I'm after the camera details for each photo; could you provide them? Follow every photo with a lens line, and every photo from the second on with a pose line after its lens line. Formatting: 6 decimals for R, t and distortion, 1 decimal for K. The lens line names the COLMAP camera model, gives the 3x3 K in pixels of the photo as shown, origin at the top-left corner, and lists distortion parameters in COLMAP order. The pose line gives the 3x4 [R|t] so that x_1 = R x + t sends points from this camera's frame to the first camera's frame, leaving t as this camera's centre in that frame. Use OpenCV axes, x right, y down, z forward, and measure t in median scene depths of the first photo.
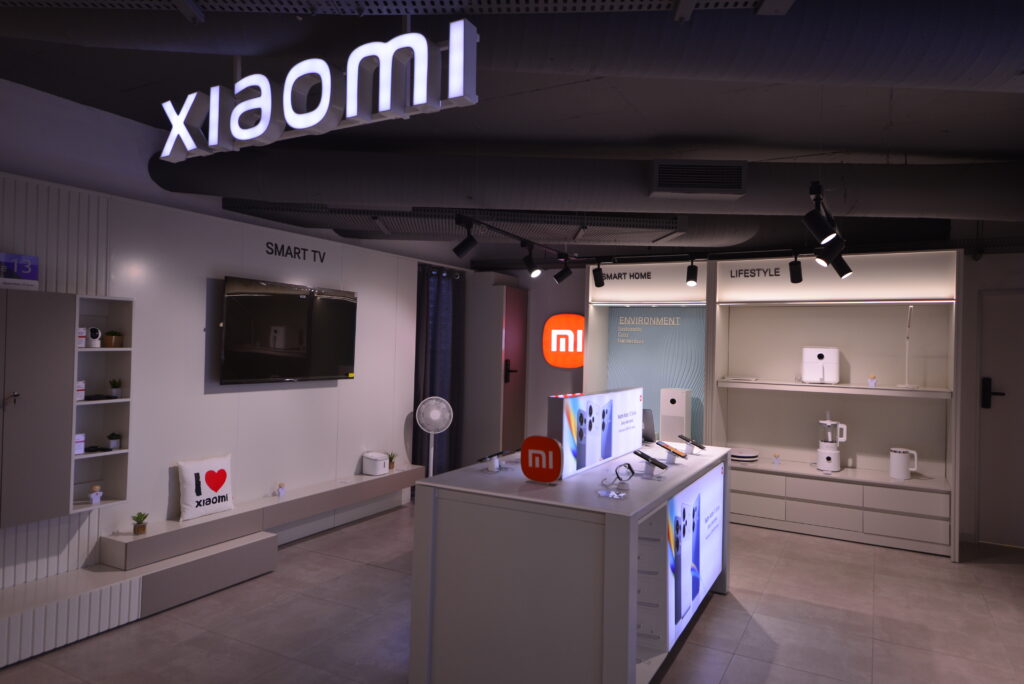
lens RADIAL K [[624.2, 0, 512.0], [0, 624.2, 342.0], [0, 0, 1]] dist [0.005058, 0.001767]
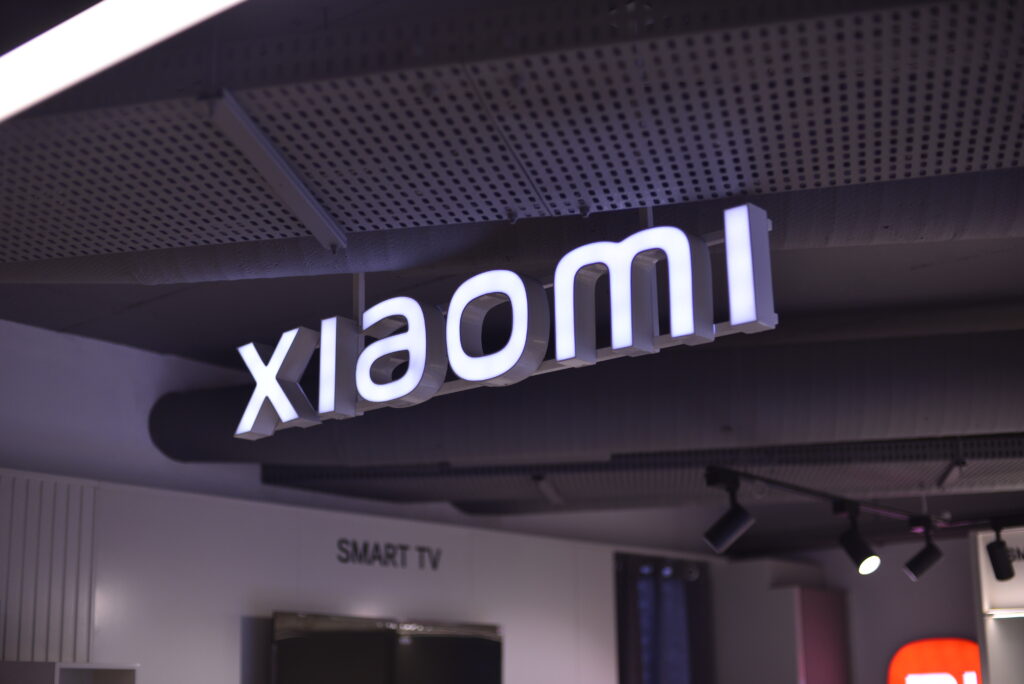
lens RADIAL K [[1454.5, 0, 512.0], [0, 1454.5, 342.0], [0, 0, 1]] dist [-0.137994, 0.096199]
pose [[0.981501, -0.088030, -0.170022, -0.056804], [0.043723, 0.967622, -0.248588, -0.023794], [0.186400, 0.236555, 0.953570, -0.307281]]
